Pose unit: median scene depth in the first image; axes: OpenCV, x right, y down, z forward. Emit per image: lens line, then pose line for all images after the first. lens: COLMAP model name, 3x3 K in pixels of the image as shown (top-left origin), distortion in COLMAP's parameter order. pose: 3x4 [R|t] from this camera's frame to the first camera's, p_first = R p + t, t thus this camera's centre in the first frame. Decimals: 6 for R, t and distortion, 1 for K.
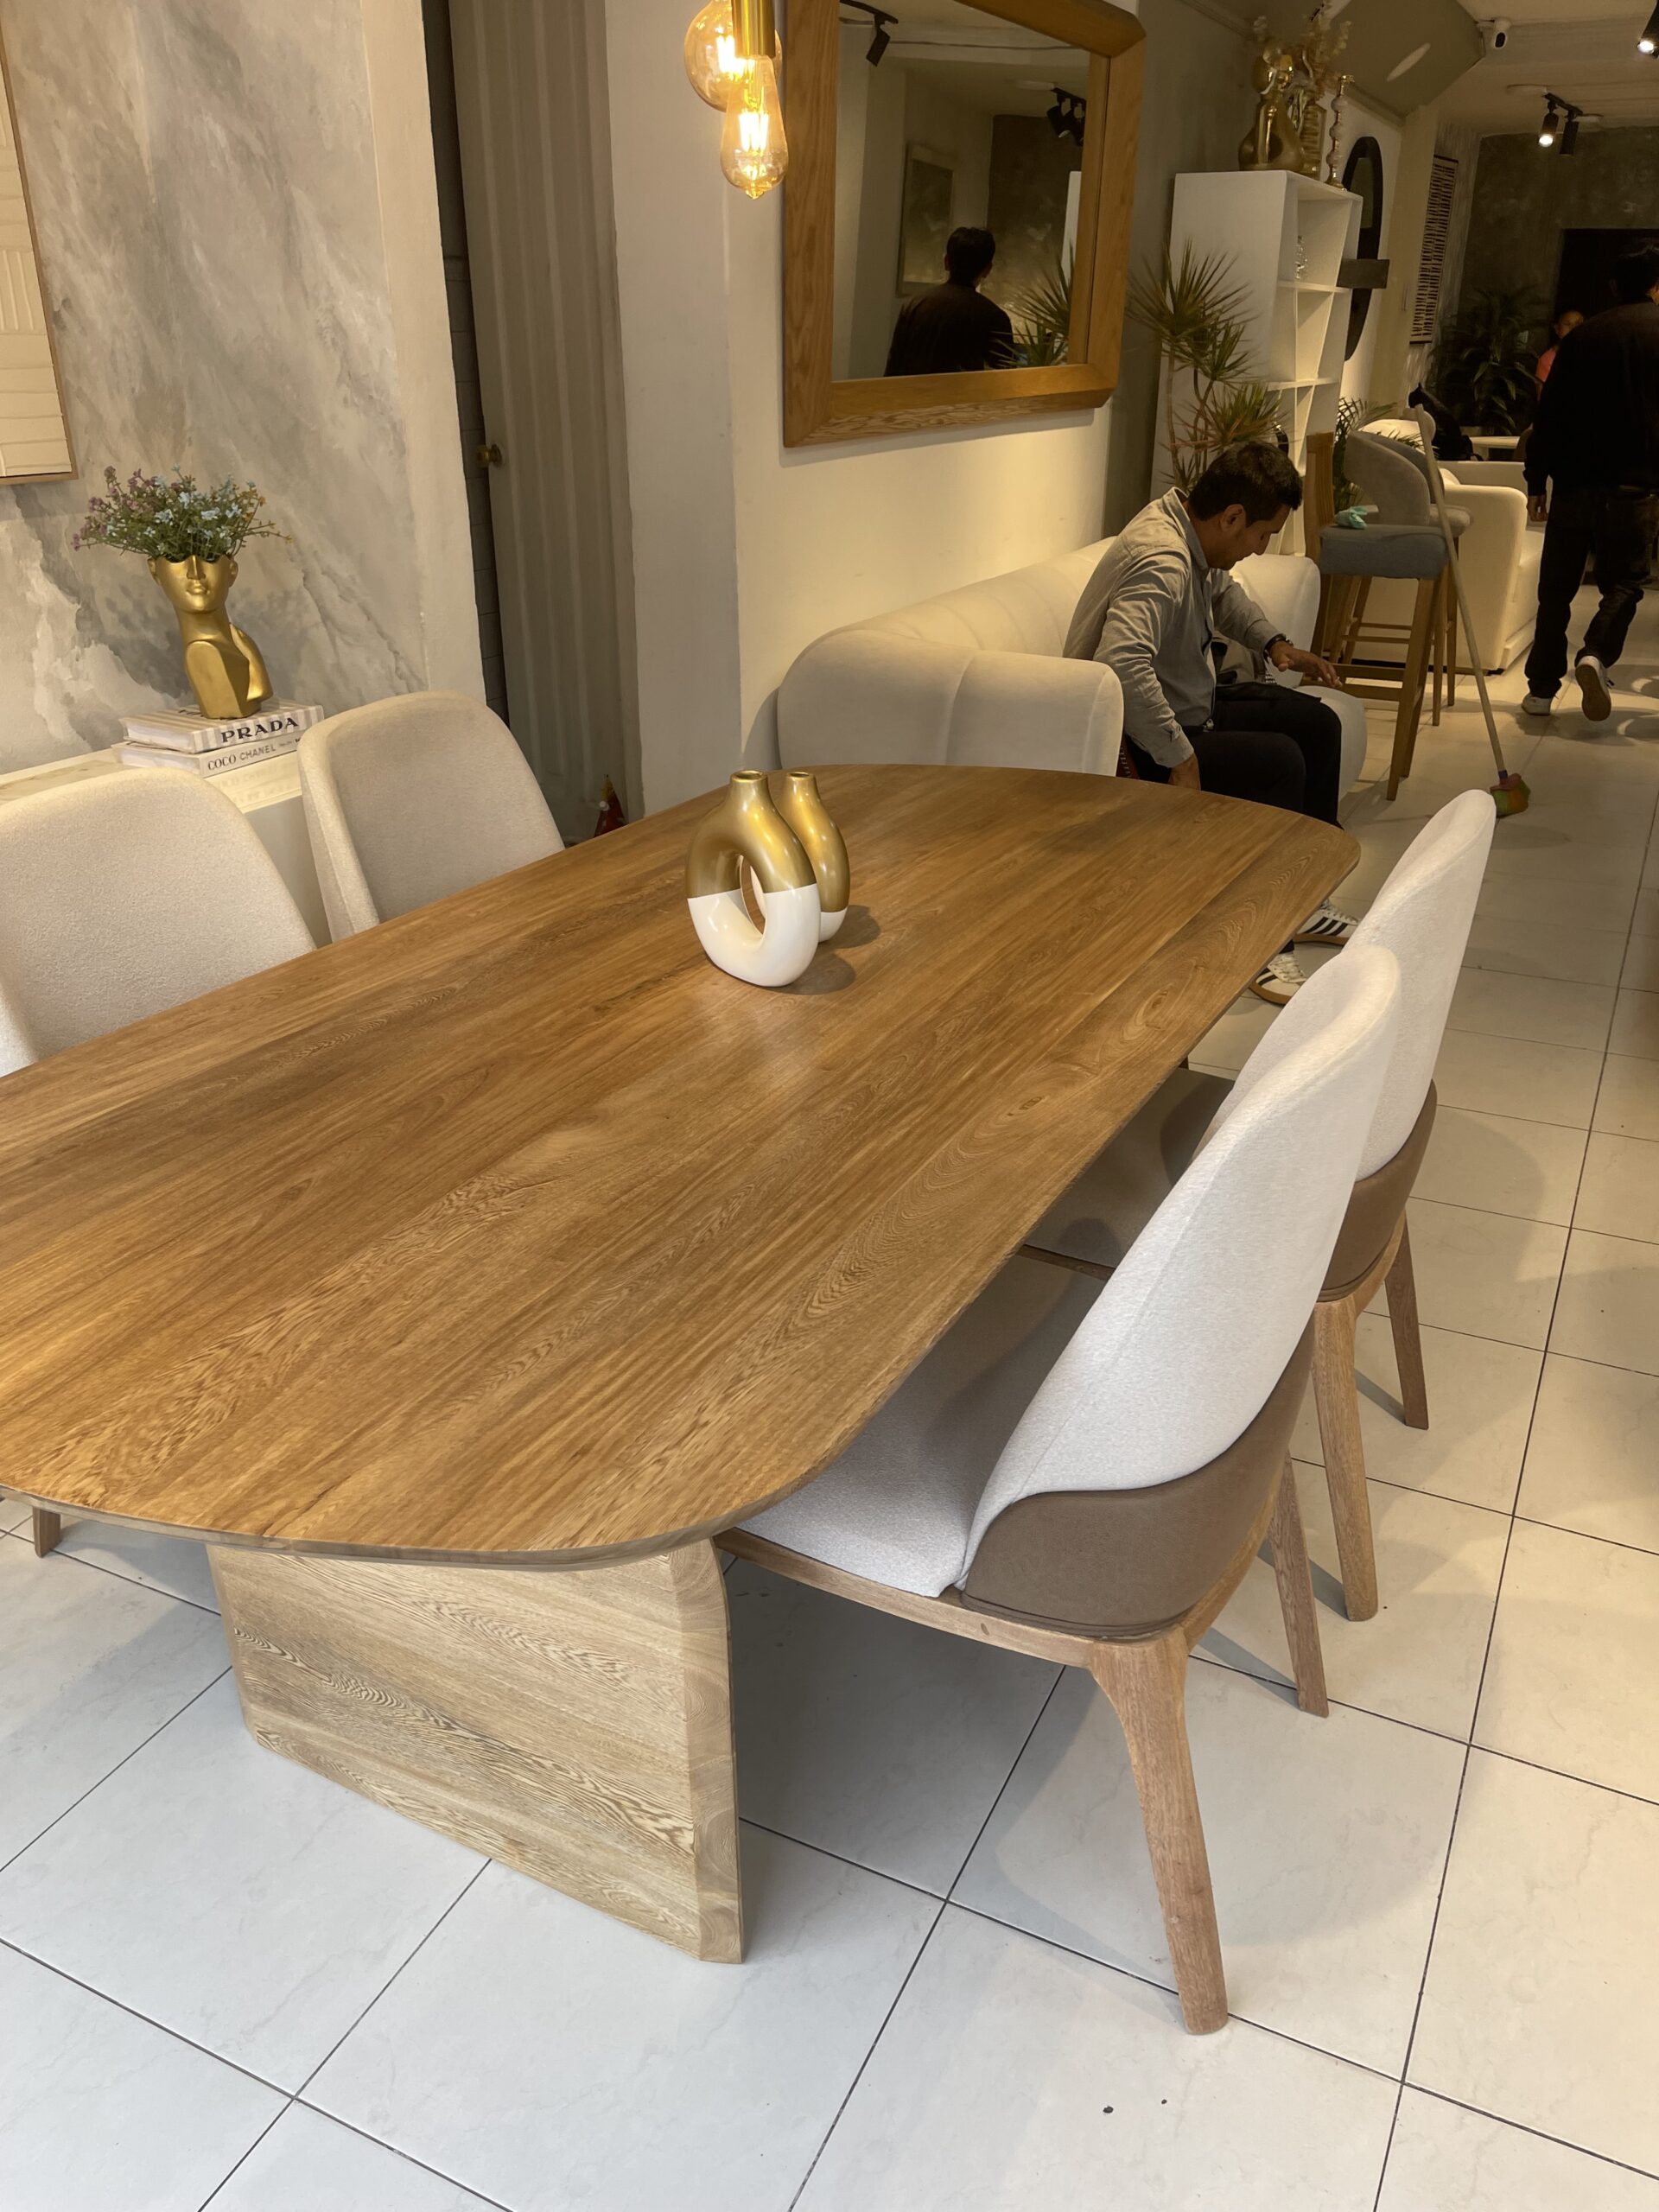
lens RADIAL K [[1762.3, 0, 836.1], [0, 1762.3, 1187.0], [0, 0, 1]] dist [0.085348, -0.118555]
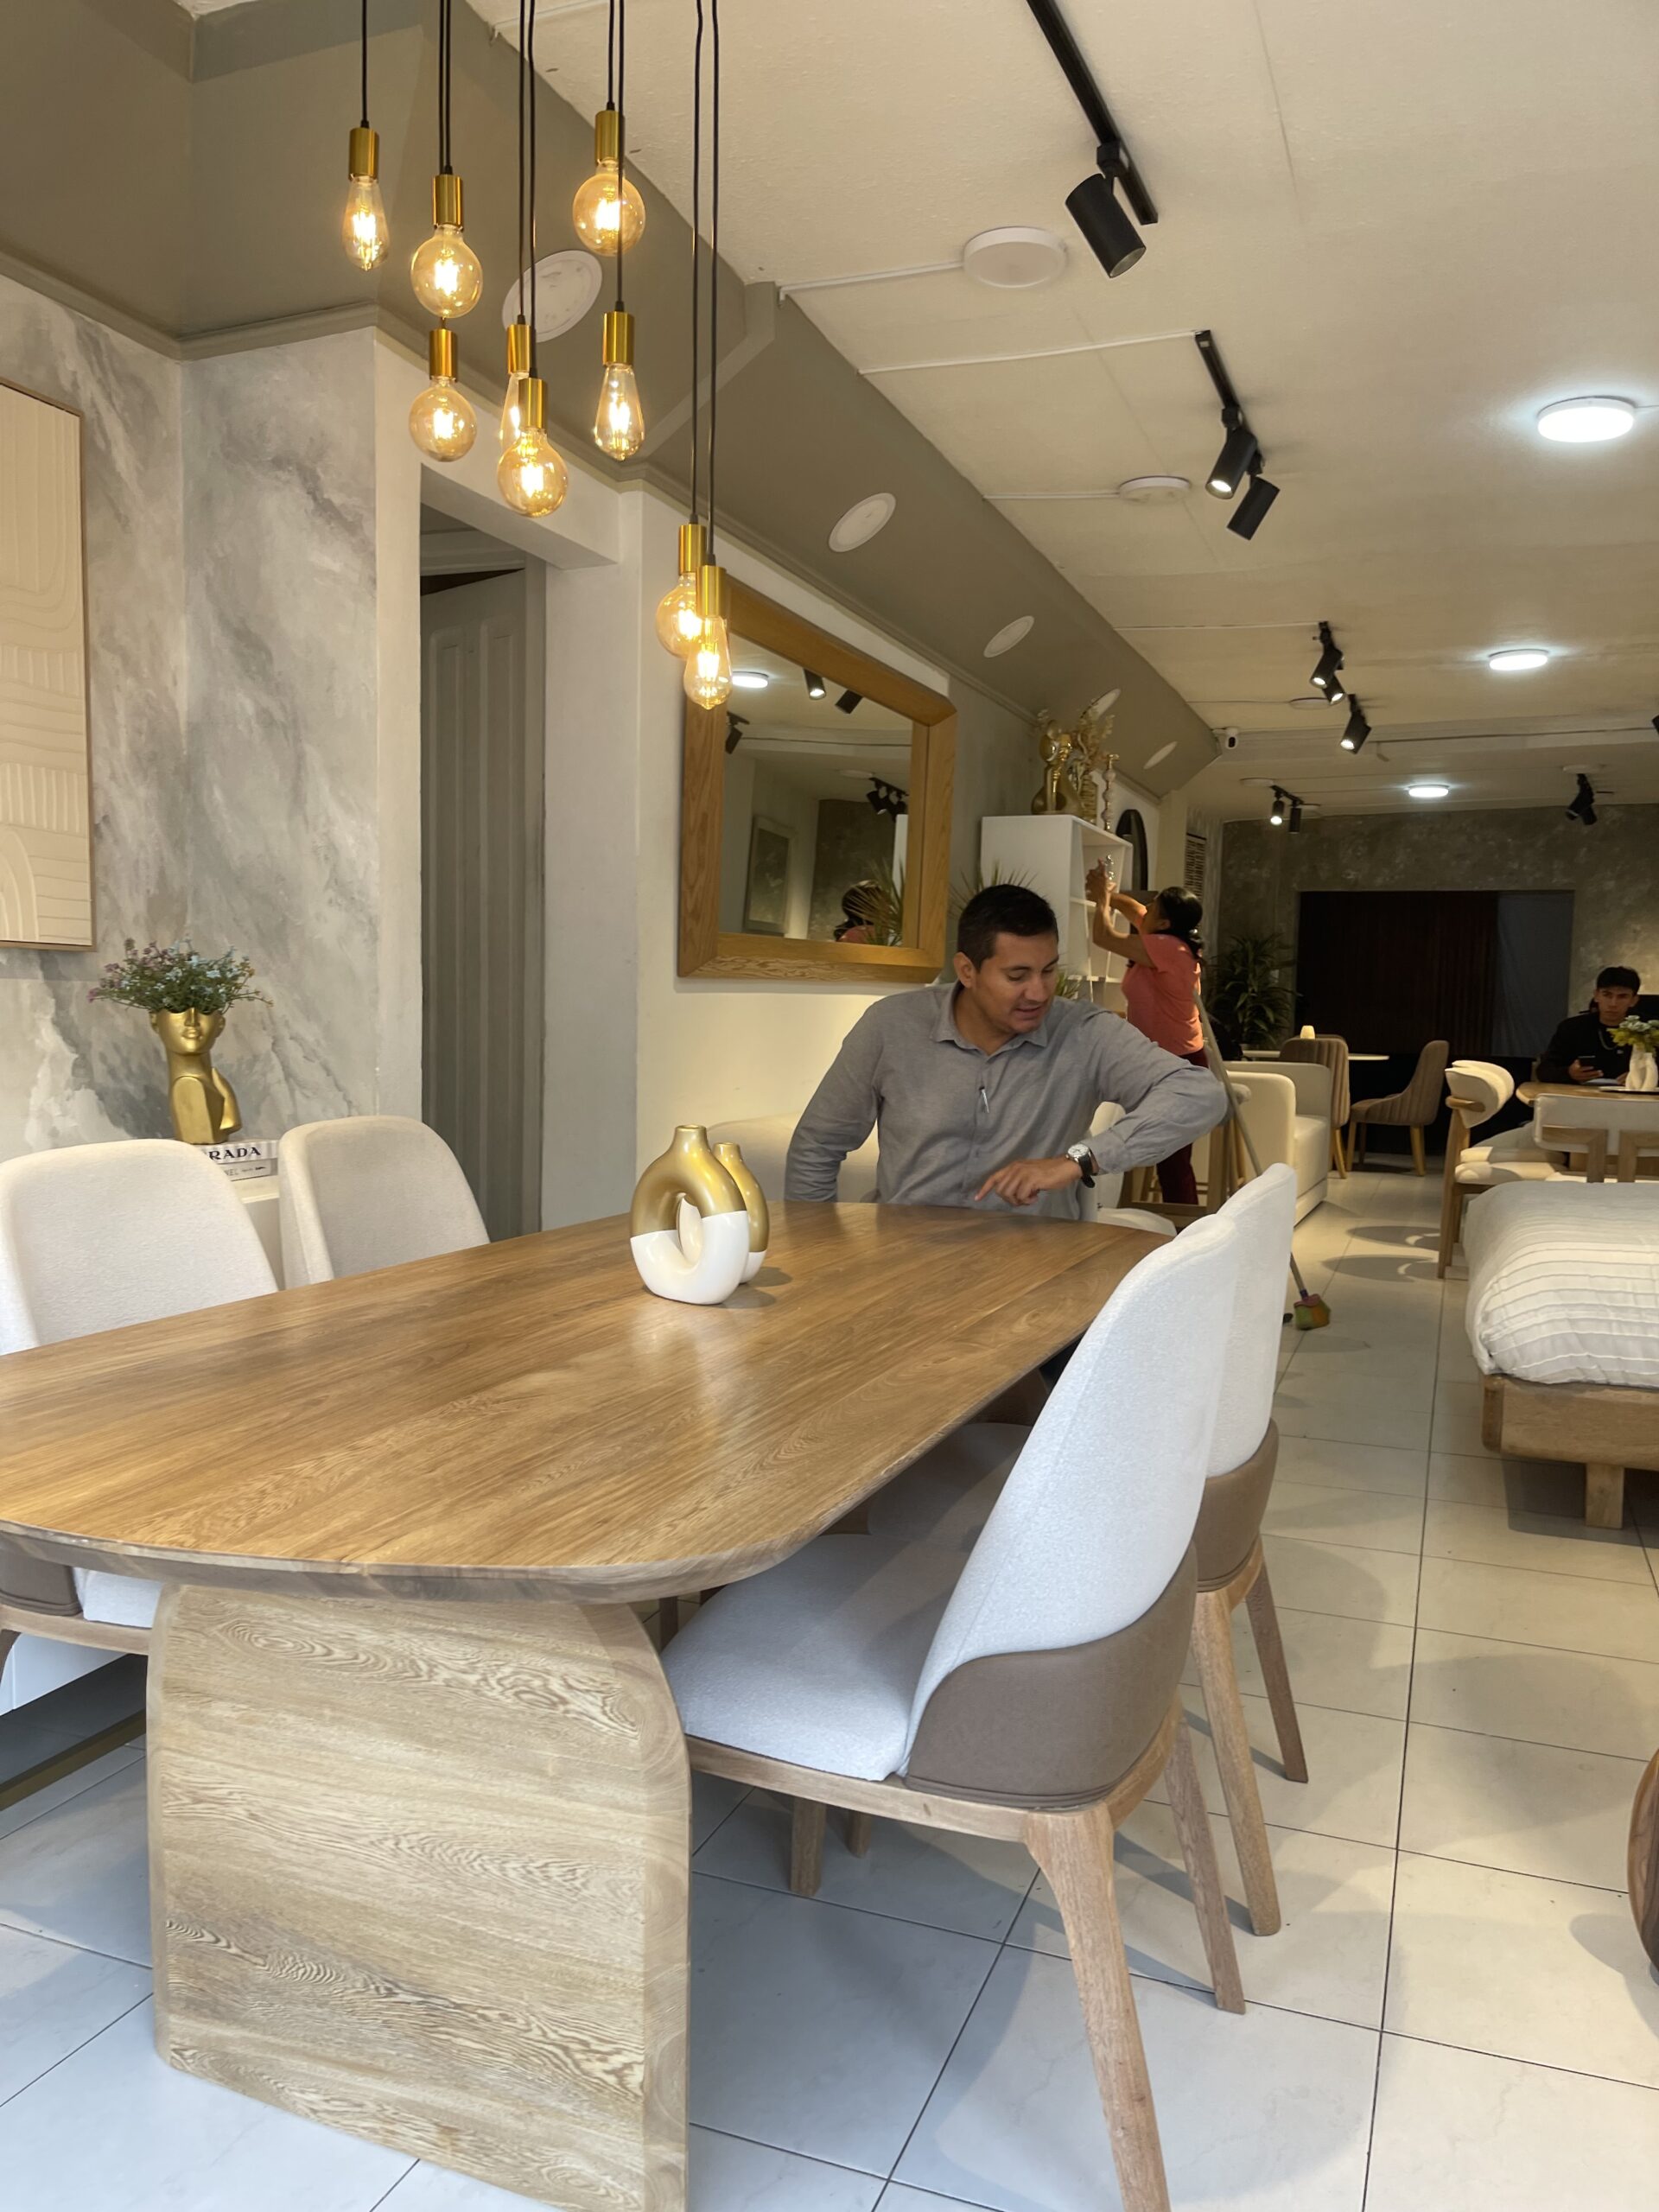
lens RADIAL K [[1749.9, 0, 829.5], [0, 1749.9, 1106.0], [0, 0, 1]] dist [0.069999, -0.093179]
pose [[0.996174, 0.011092, 0.086687, -0.056719], [0.021514, 0.930261, -0.366267, 0.187506], [-0.084704, 0.366731, 0.926463, -0.114707]]
